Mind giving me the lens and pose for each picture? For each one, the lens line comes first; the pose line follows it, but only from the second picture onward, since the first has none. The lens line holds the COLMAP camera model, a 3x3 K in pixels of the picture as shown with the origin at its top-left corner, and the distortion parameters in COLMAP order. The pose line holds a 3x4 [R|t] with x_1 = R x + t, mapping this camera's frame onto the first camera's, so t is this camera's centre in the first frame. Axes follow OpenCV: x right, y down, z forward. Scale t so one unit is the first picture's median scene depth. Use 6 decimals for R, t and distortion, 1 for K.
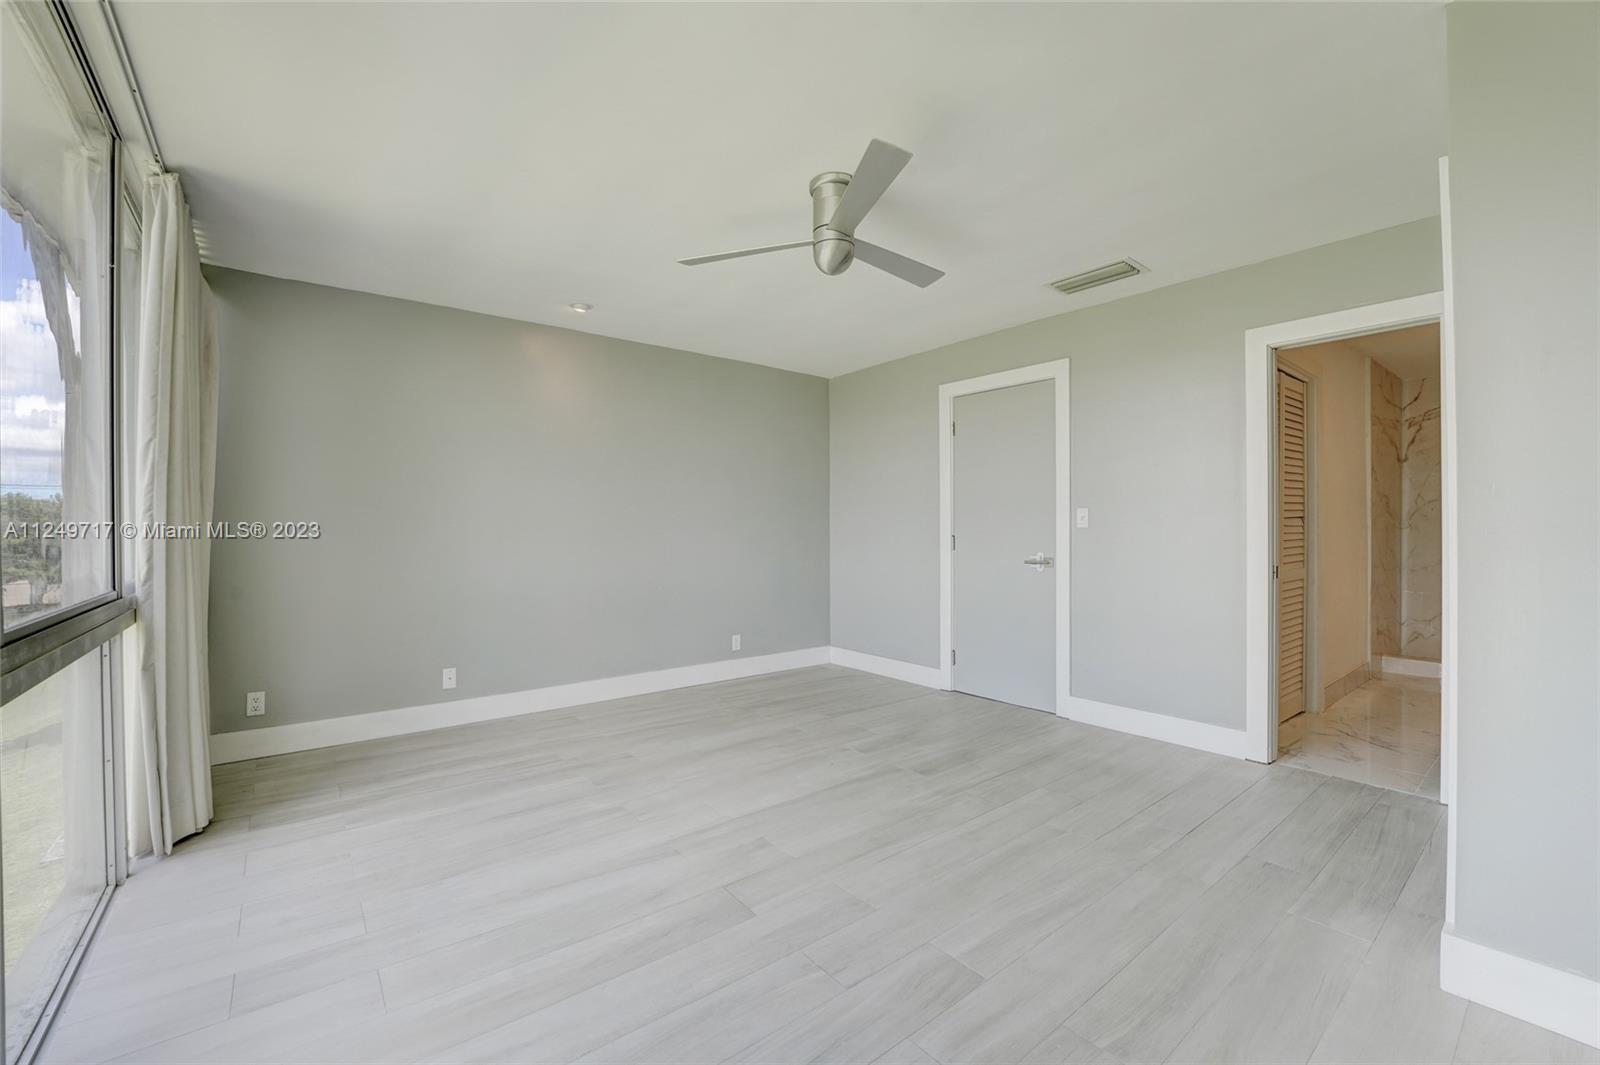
lens RADIAL K [[652.2, 0, 796.2], [0, 652.2, 532.3], [0, 0, 1]] dist [-0.023316, -0.000007]
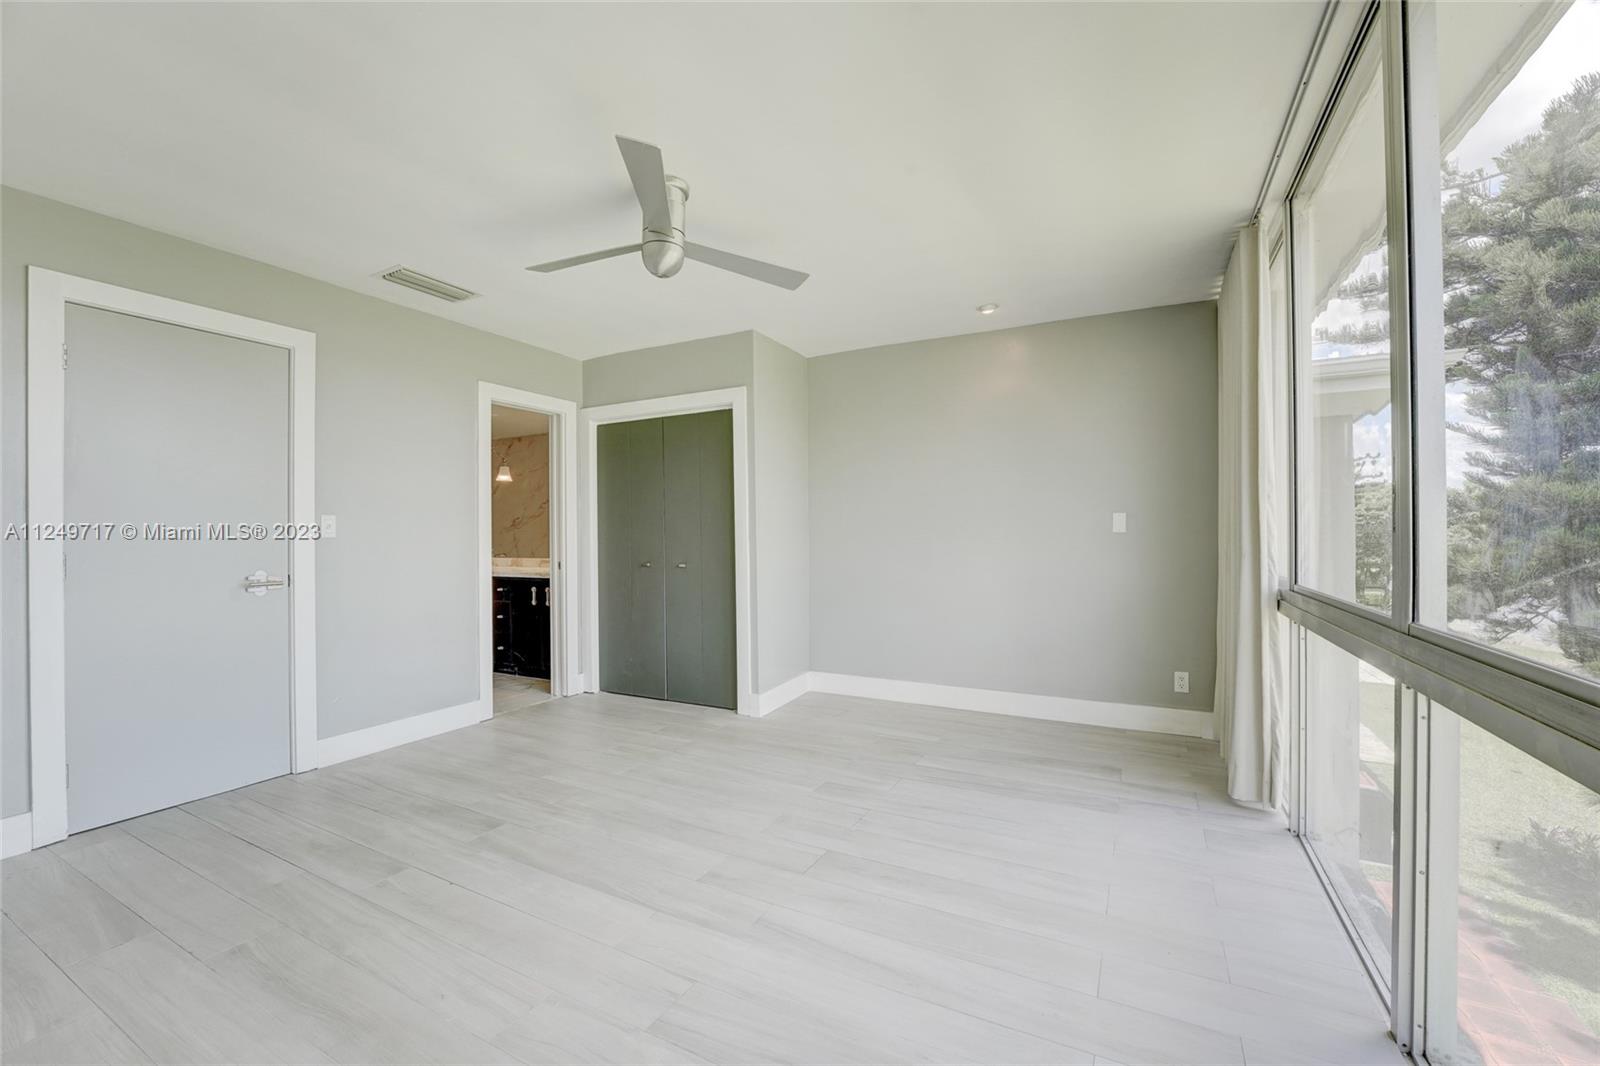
lens RADIAL K [[652.2, 0, 796.2], [0, 652.2, 532.8], [0, 0, 1]] dist [-0.023316, -0.000007]
pose [[-0.397612, 0.006662, 0.917529, -0.643566], [0.013040, 0.999914, -0.001609, -0.004629], [-0.917461, 0.011325, -0.397665, 0.846669]]
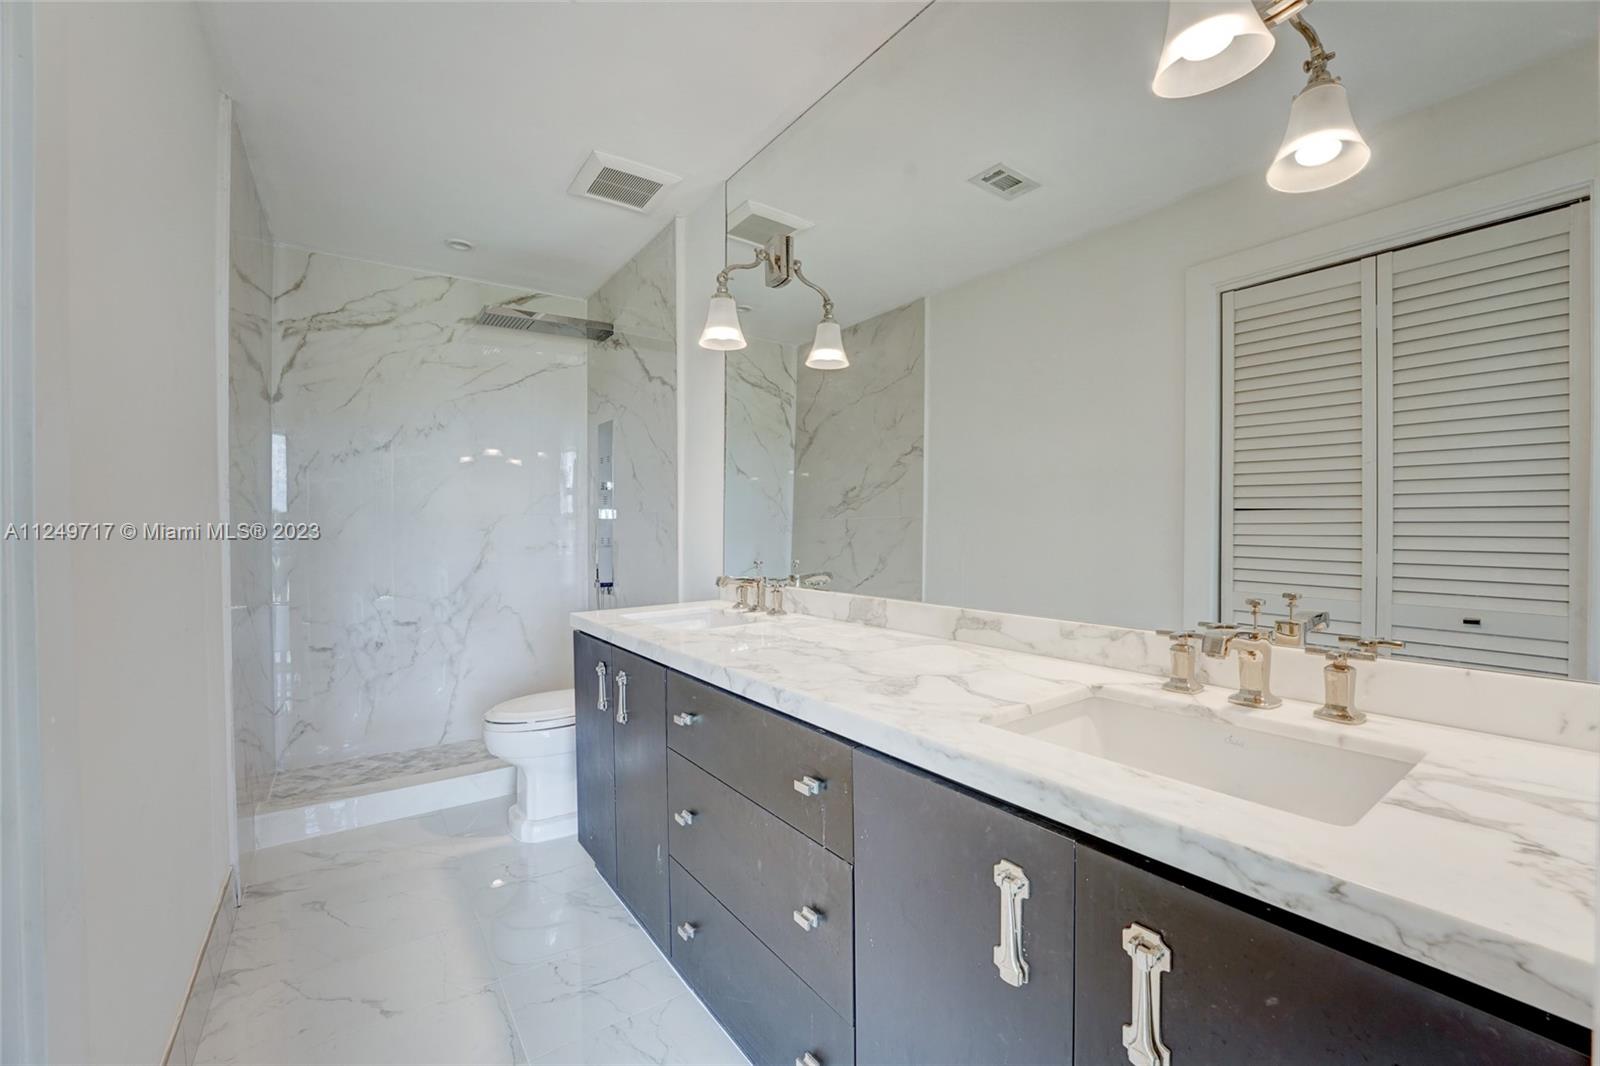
lens RADIAL K [[654.7, 0, 798.5], [0, 654.7, 531.4], [0, 0, 1]] dist [-0.023454, 0.000134]
pose [[0.053517, -0.007881, 0.998536, 0.715497], [0.006314, 0.999952, 0.007554, -0.008727], [-0.998547, 0.005901, 0.053565, 0.867933]]
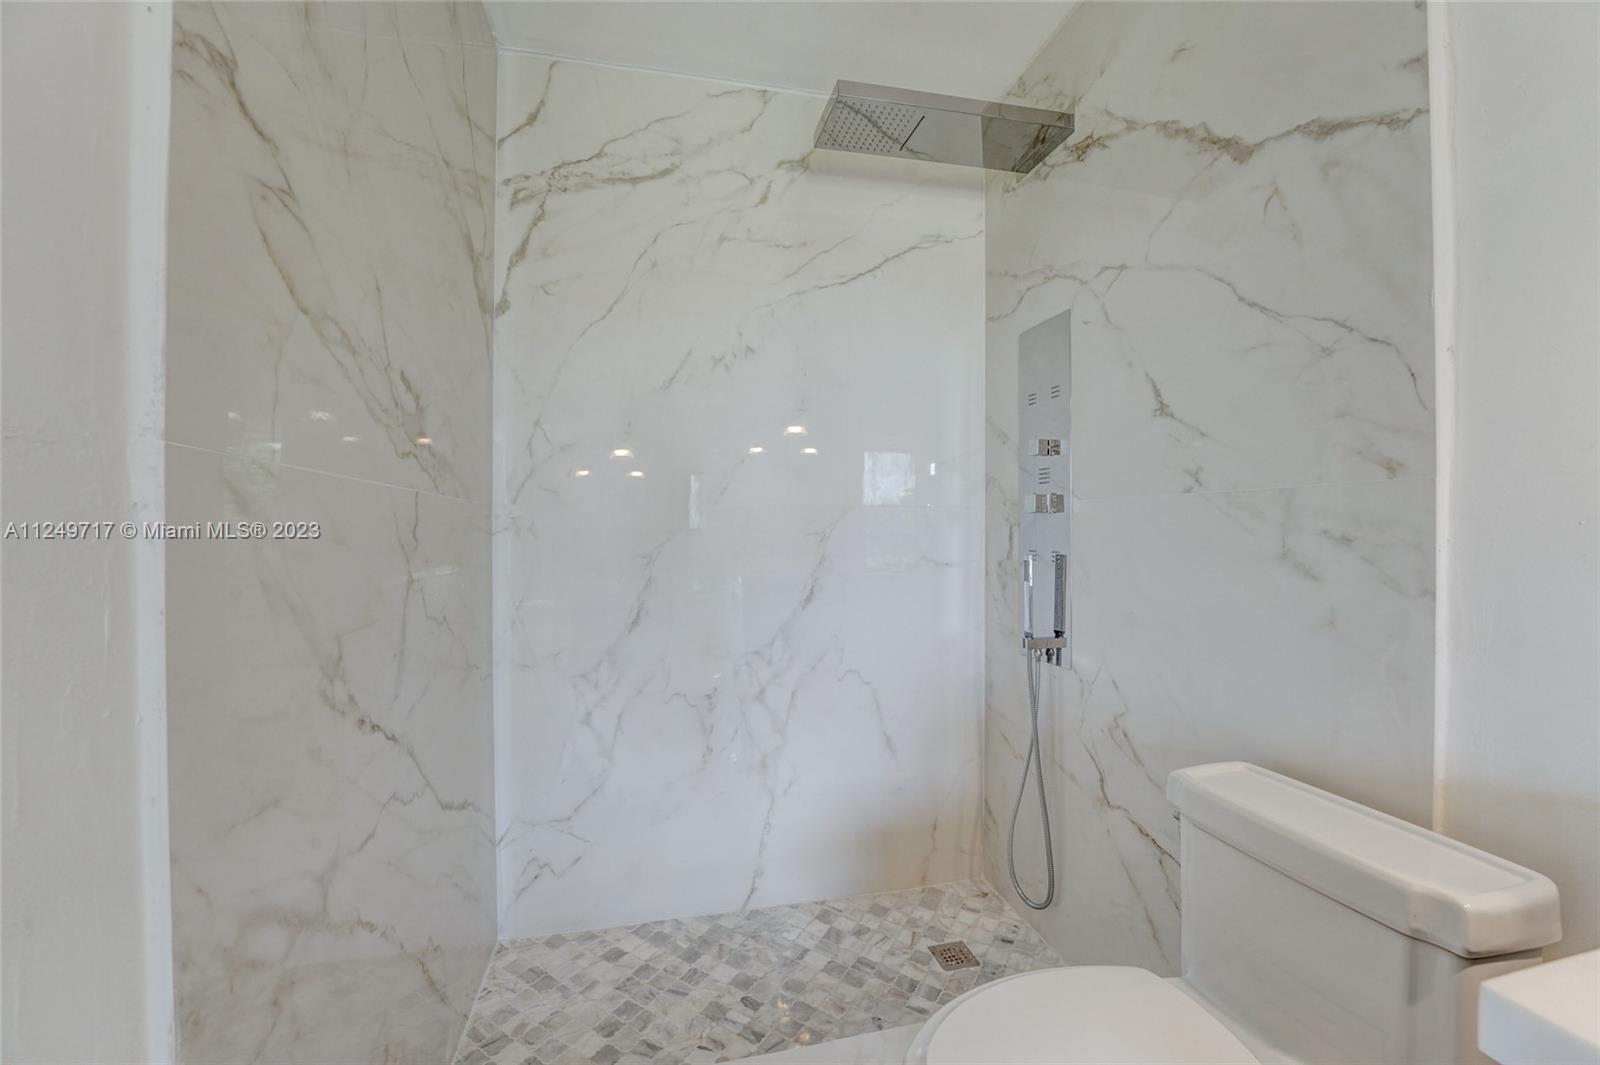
lens RADIAL K [[642.3, 0, 805.0], [0, 642.3, 529.6], [0, 0, 1]] dist [-0.016689, 0.000035]
pose [[0.405738, -0.001271, 0.913988, 1.162777], [0.004756, 0.999988, -0.000721, -0.009763], [-0.913977, 0.004639, 0.405740, 1.178571]]
